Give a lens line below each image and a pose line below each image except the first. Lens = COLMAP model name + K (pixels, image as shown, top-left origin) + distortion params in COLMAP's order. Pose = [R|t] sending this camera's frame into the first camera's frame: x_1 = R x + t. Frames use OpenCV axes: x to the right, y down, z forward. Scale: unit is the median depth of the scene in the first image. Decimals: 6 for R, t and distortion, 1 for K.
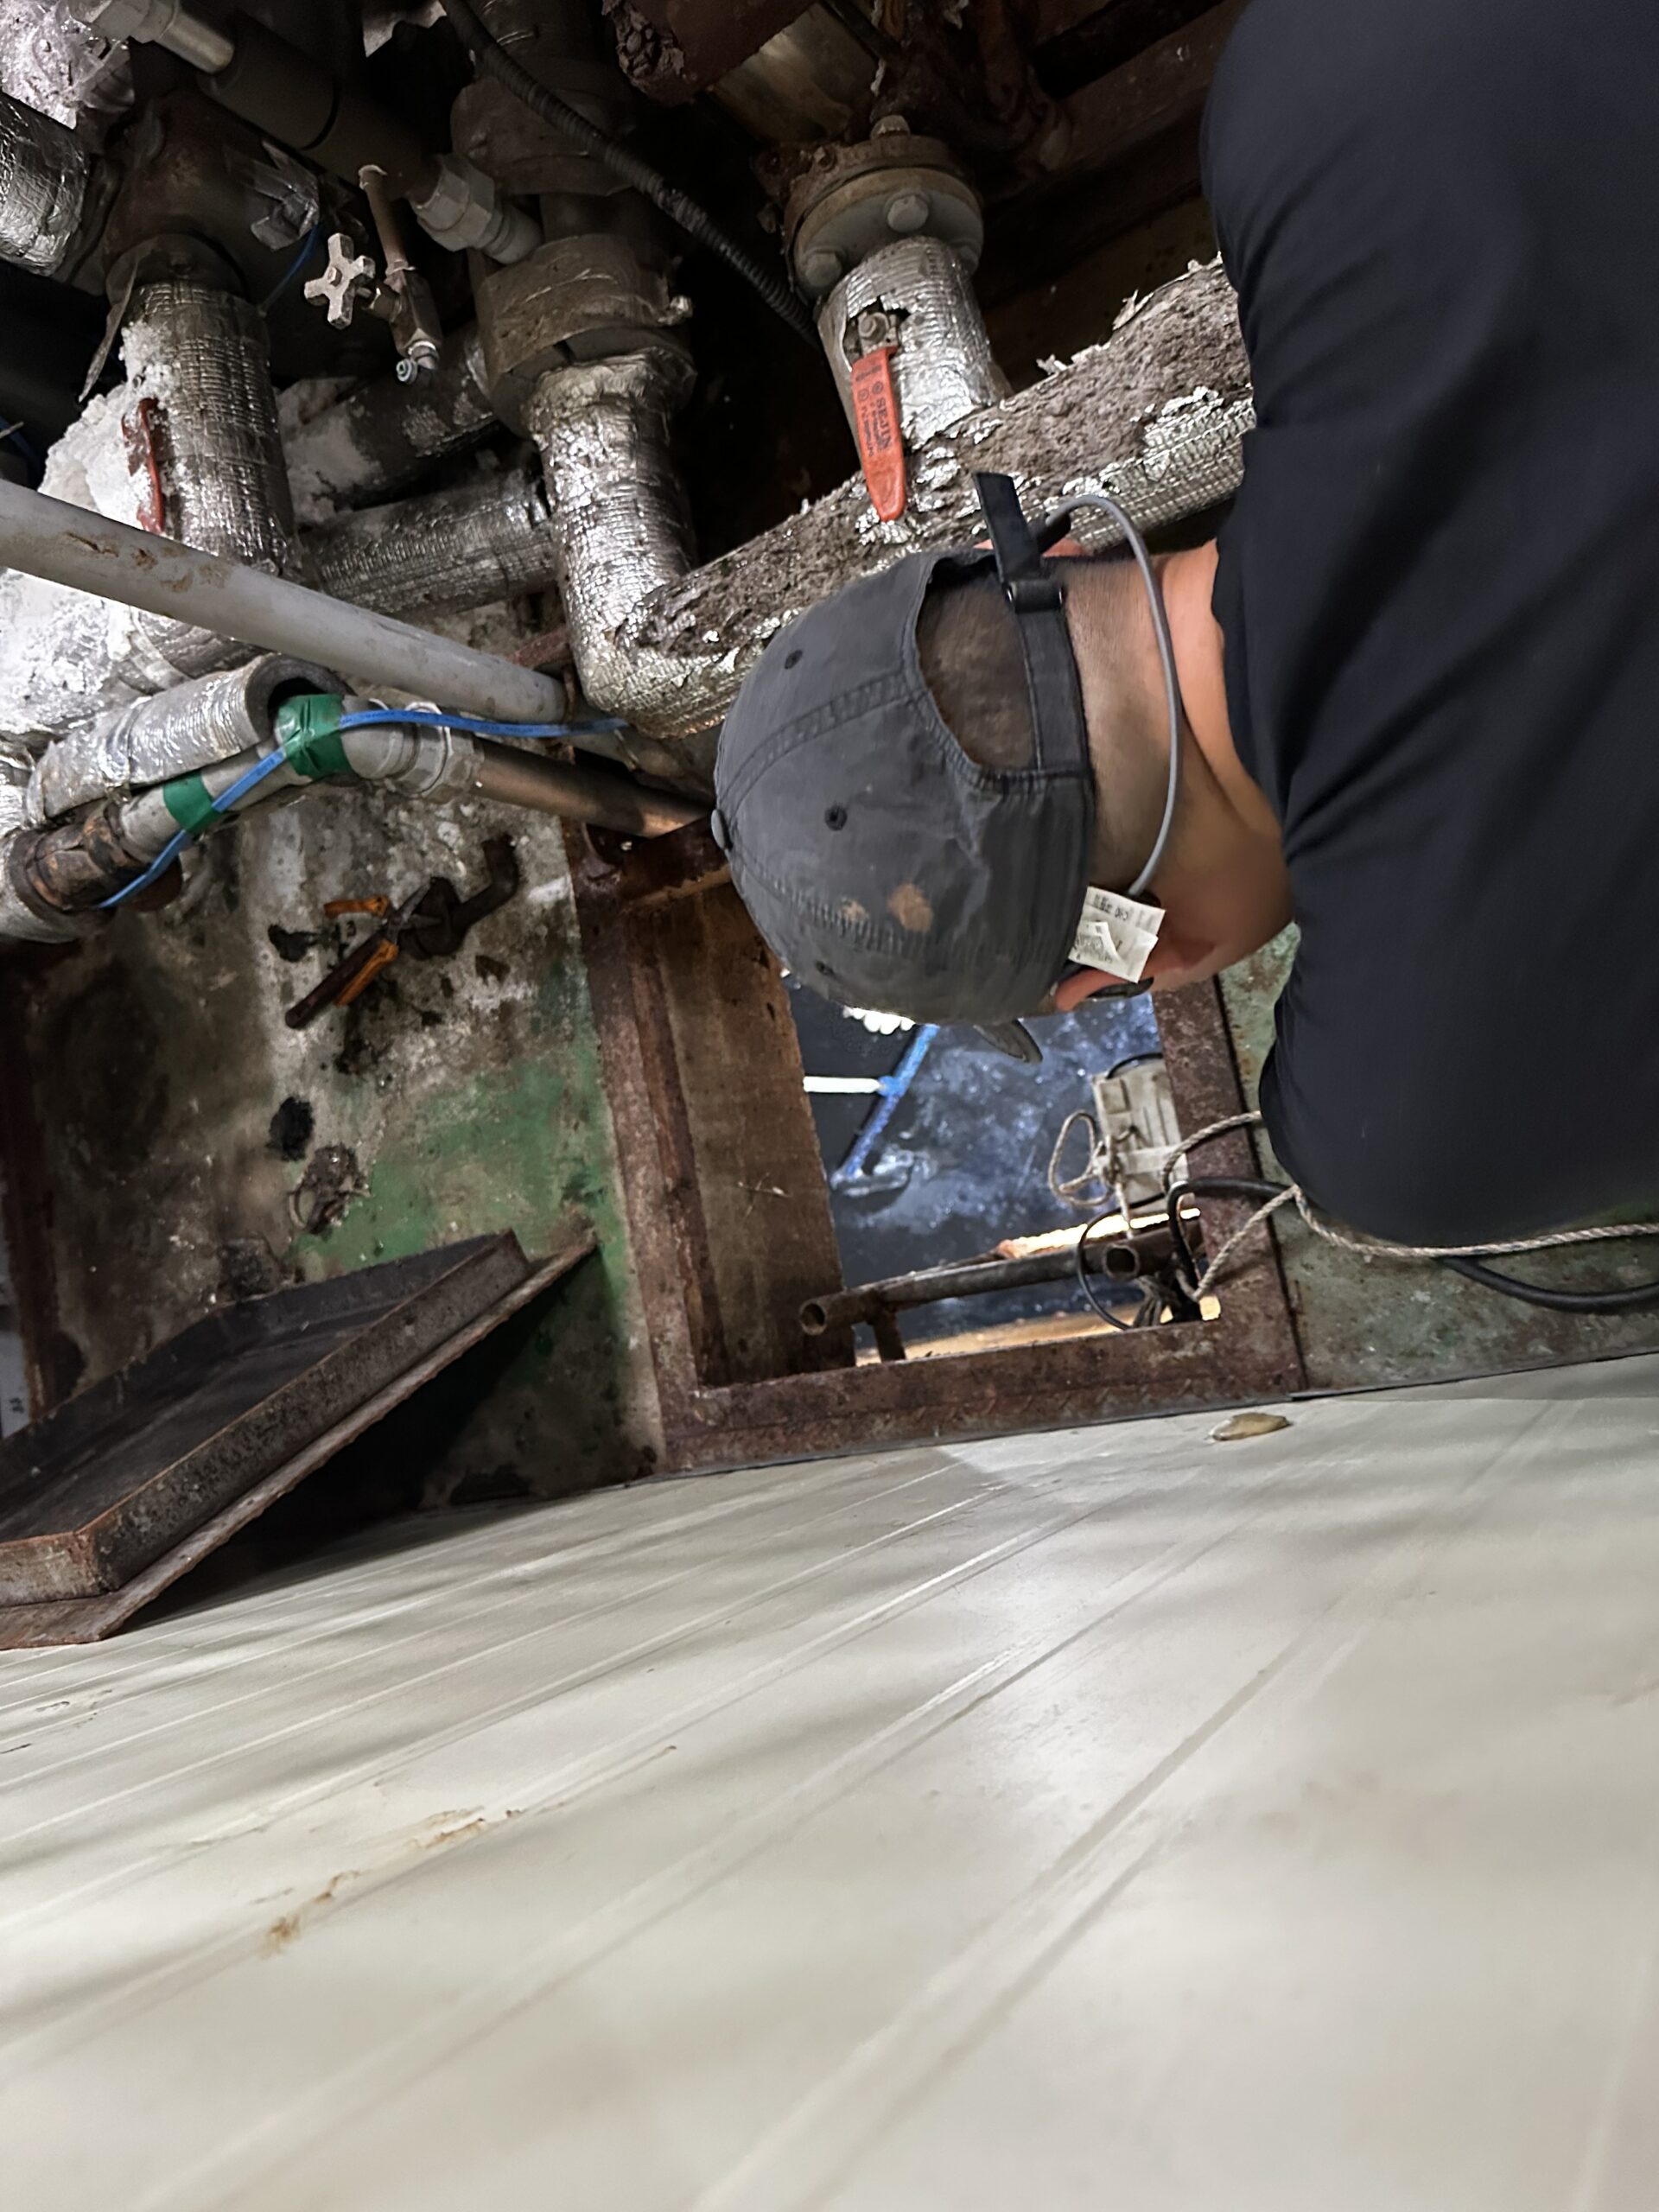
lens RADIAL K [[1544.7, 0, 829.5], [0, 1544.7, 1106.0], [0, 0, 1]] dist [0.001888, 0.000536]
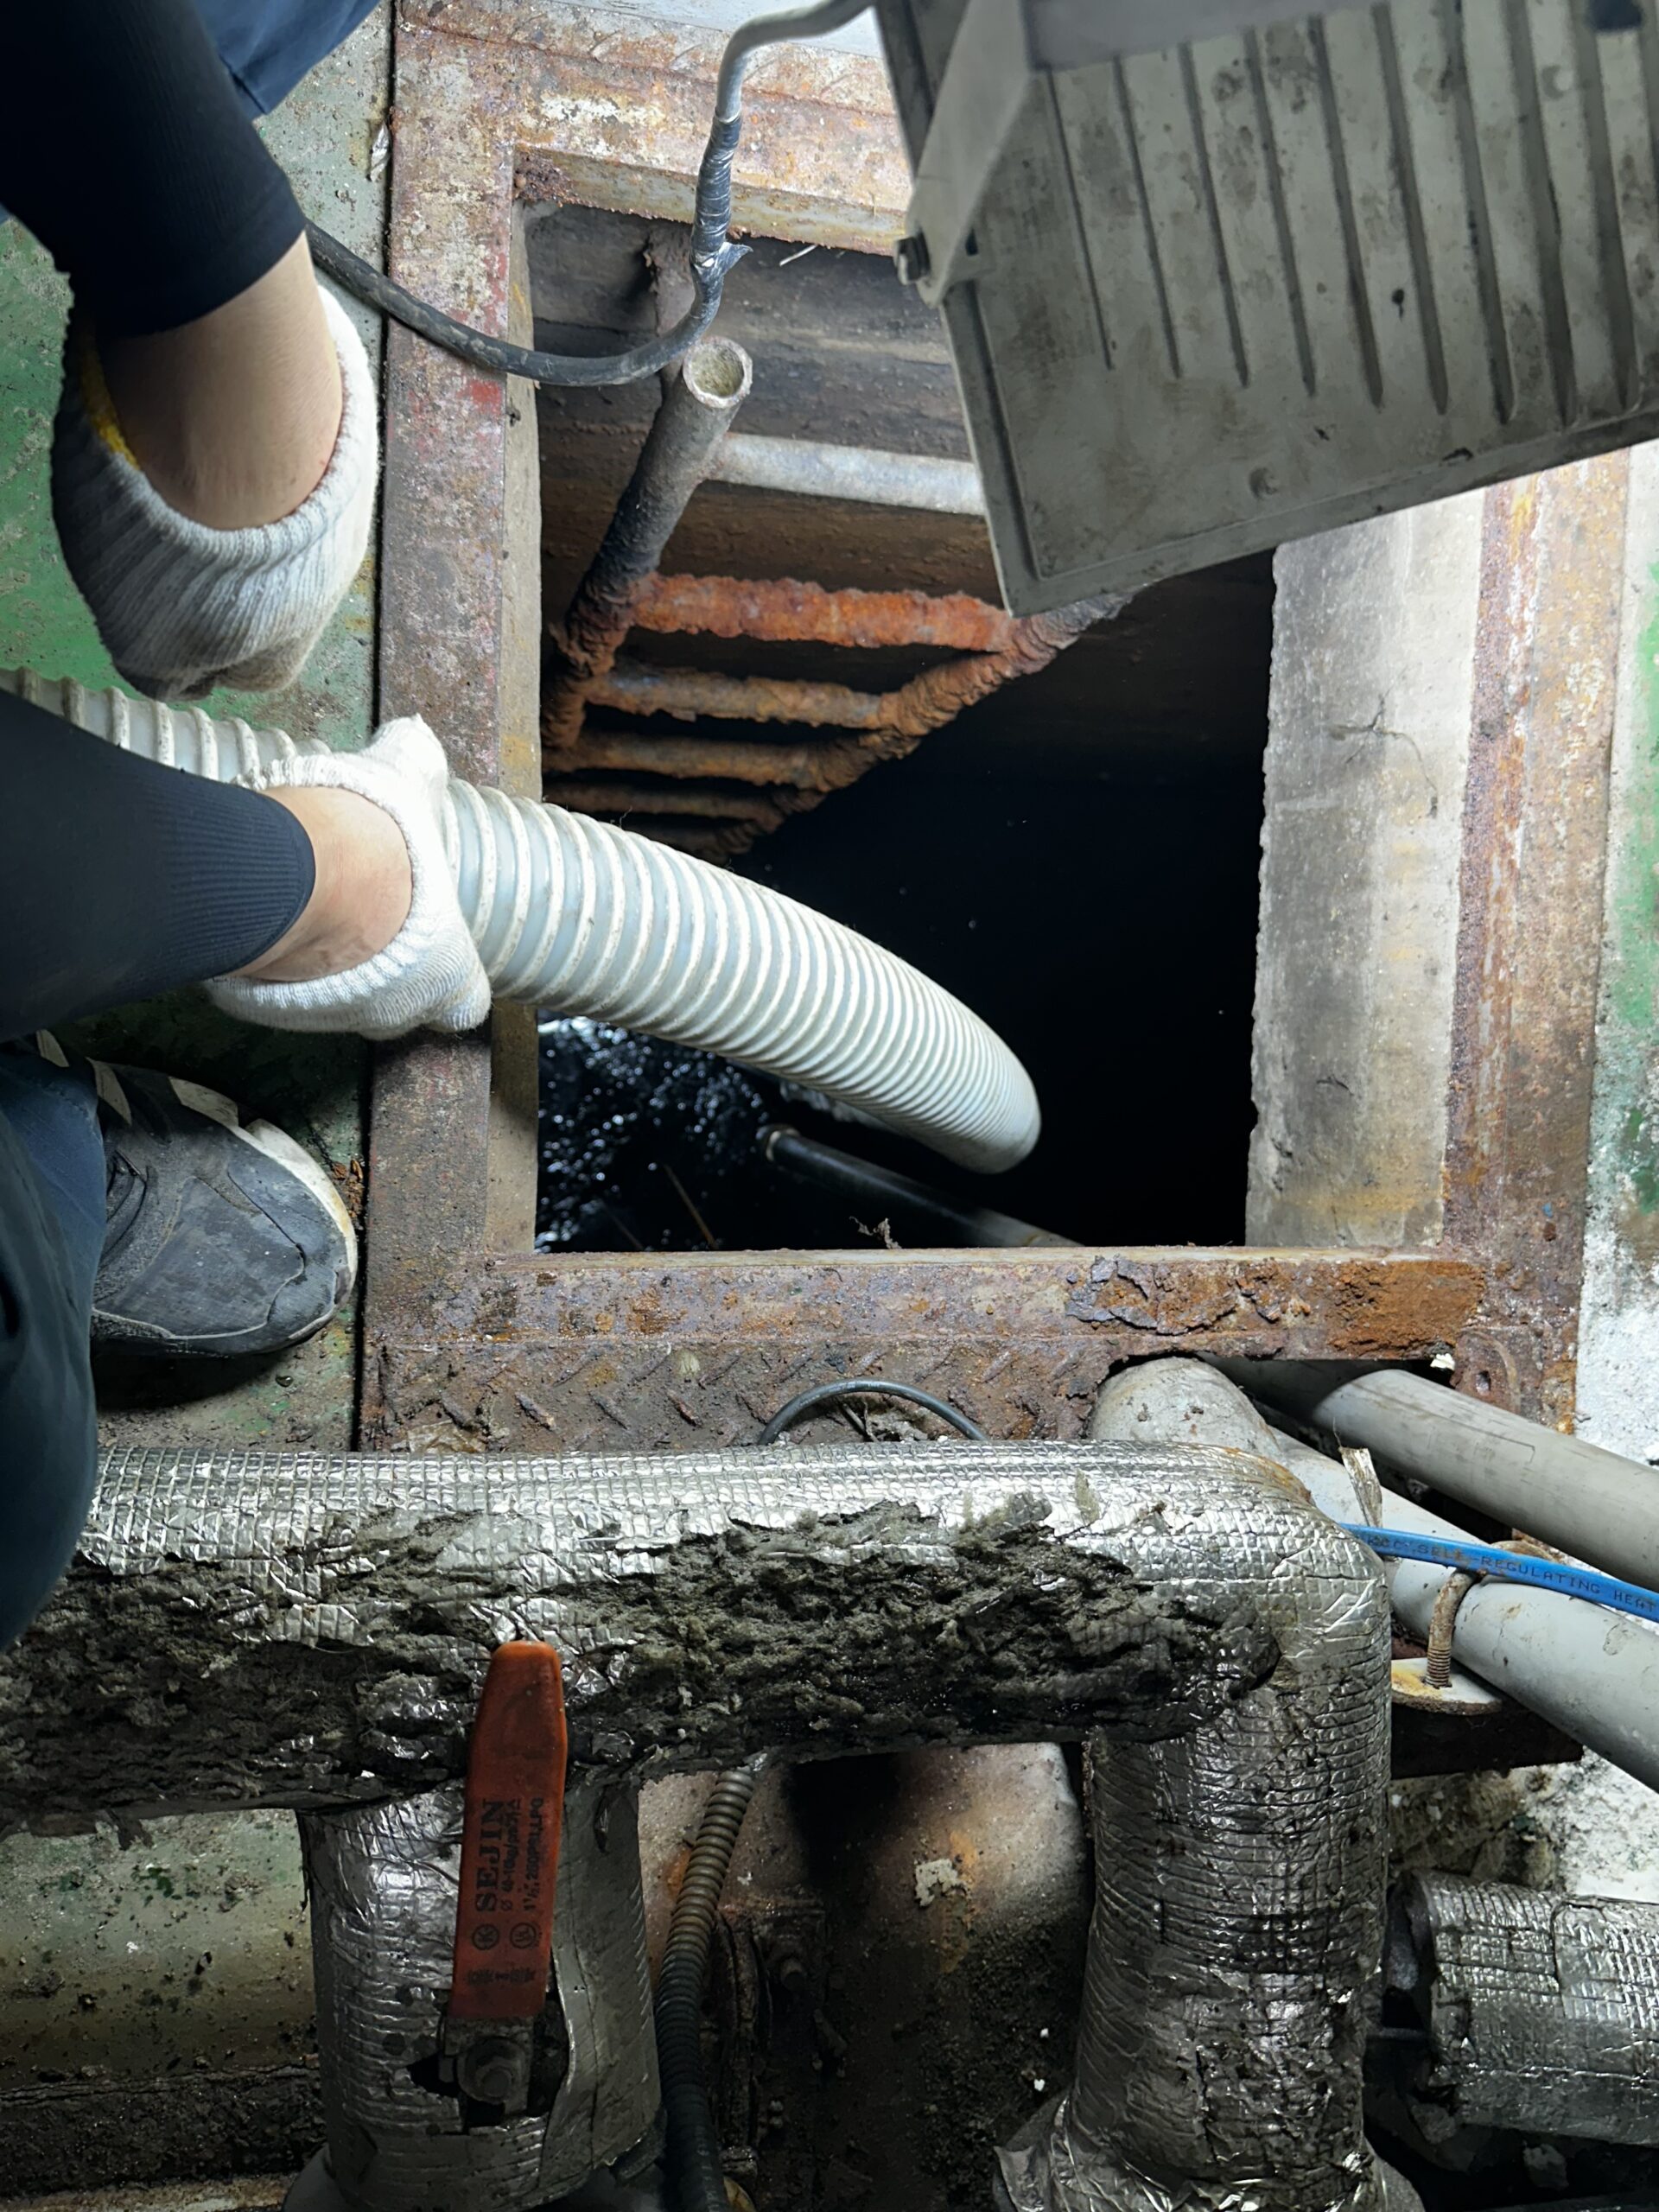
lens RADIAL K [[1757.4, 0, 829.5], [0, 1757.4, 1106.0], [0, 0, 1]] dist [-0.000027, -0.000486]
pose [[-0.914811, -0.234035, 0.329164, -0.148977], [0.248017, -0.968755, 0.000506, -0.176176], [0.318761, 0.082101, 0.944273, 0.452892]]
